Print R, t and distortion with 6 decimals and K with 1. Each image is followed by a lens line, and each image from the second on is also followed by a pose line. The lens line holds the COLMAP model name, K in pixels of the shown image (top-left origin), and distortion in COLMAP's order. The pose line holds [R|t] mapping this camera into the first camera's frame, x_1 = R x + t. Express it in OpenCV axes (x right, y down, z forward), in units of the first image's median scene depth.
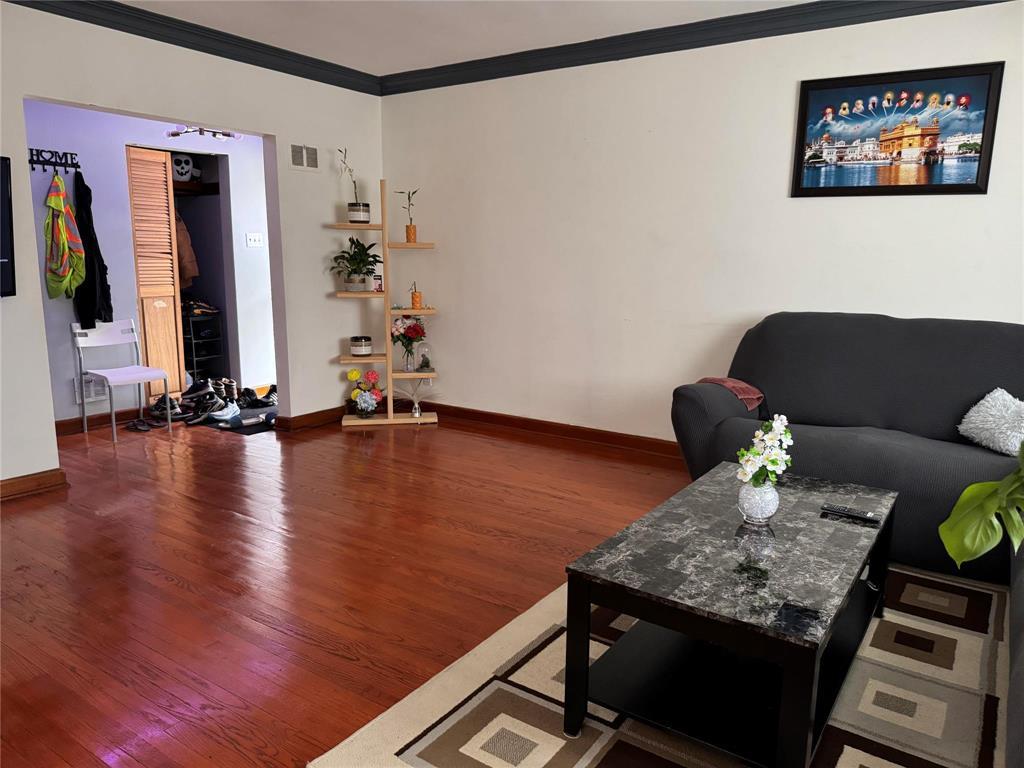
lens RADIAL K [[727.4, 0, 516.5], [0, 727.4, 379.8], [0, 0, 1]] dist [0.043054, -0.048056]
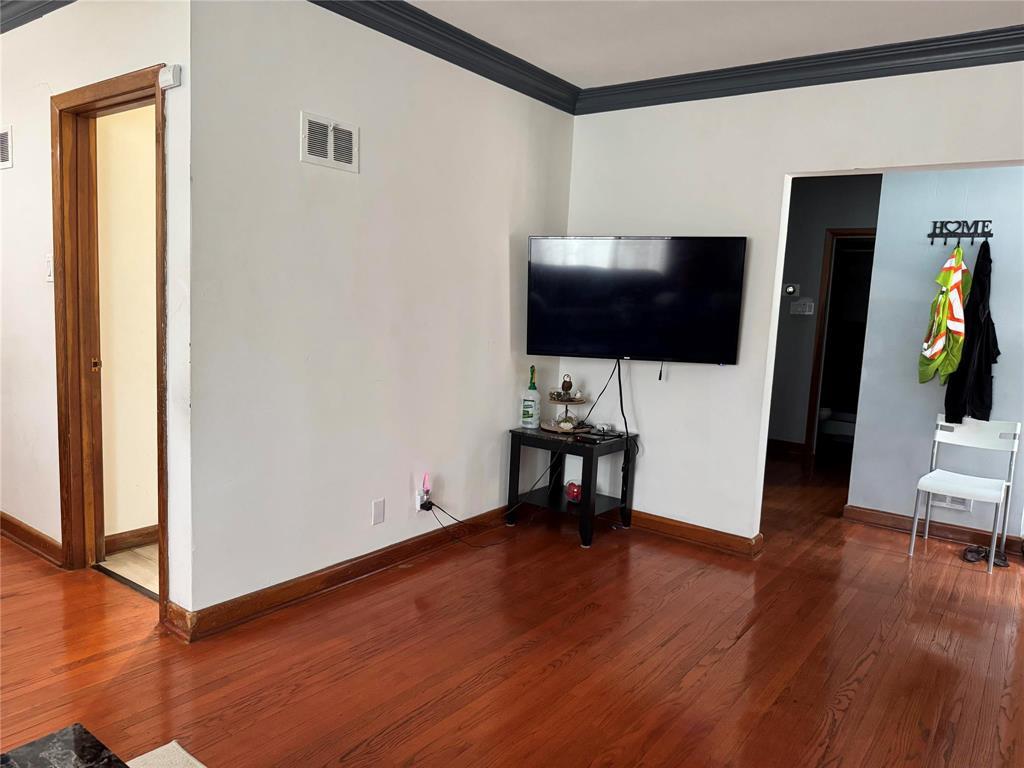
lens RADIAL K [[727.4, 0, 509.4], [0, 727.4, 384.5], [0, 0, 1]] dist [0.043054, -0.048056]
pose [[-0.046173, 0.107154, -0.993170, 0.384362], [-0.219339, 0.968879, 0.114731, -0.132629], [0.974555, 0.223138, -0.021233, 0.689440]]
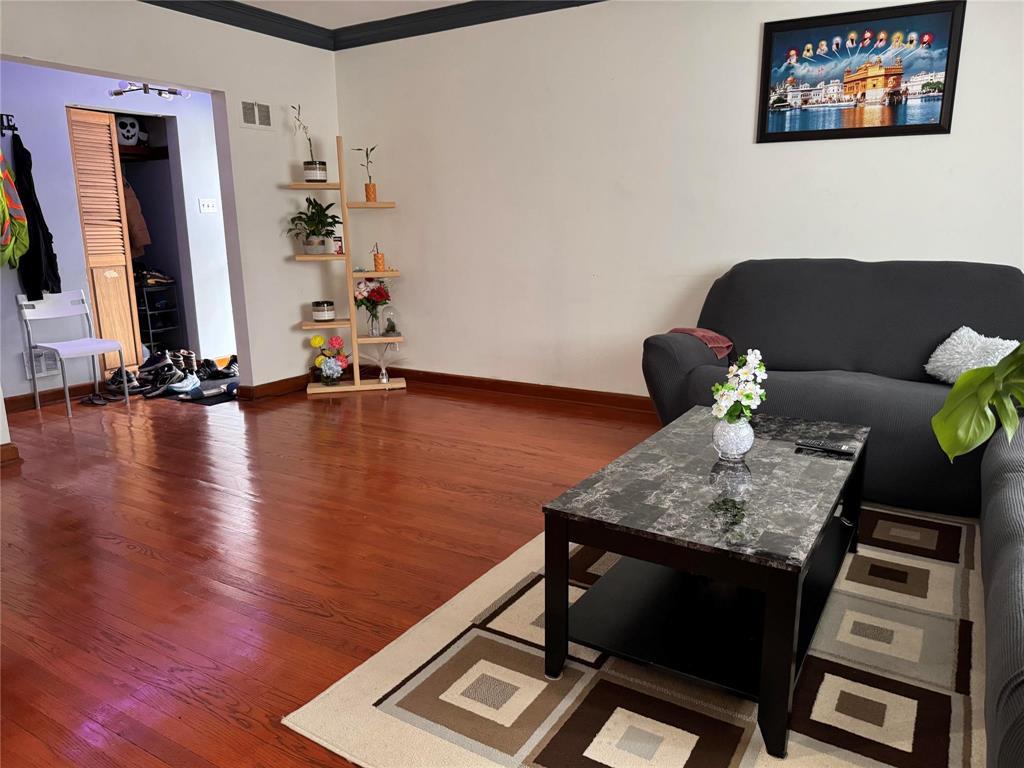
lens RADIAL K [[727.4, 0, 516.5], [0, 727.4, 379.2], [0, 0, 1]] dist [0.043054, -0.048056]
pose [[0.998546, -0.032449, 0.043039, -0.001645], [0.030902, 0.998869, 0.036134, 0.024914], [-0.044163, -0.034751, 0.998420, 0.017160]]
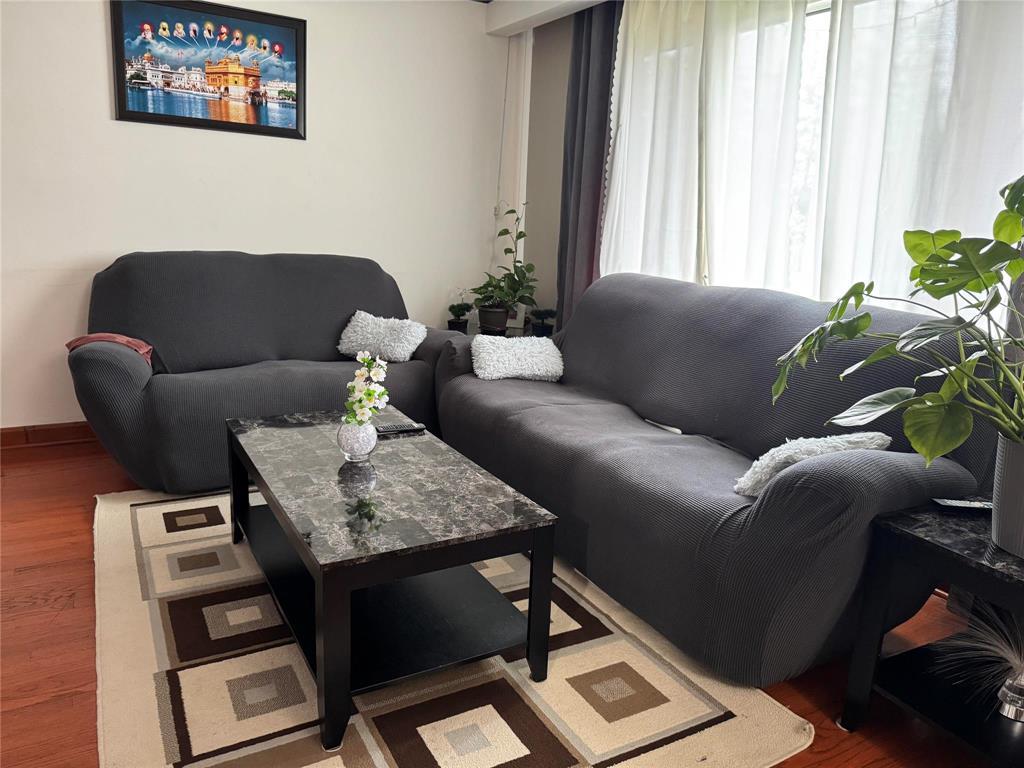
lens RADIAL K [[727.4, 0, 513.0], [0, 727.4, 380.2], [0, 0, 1]] dist [0.043054, -0.048056]
pose [[0.439755, -0.192546, 0.877235, -0.262946], [0.120270, 0.980576, 0.154937, -0.025707], [-0.890028, 0.037371, 0.454371, 0.207279]]
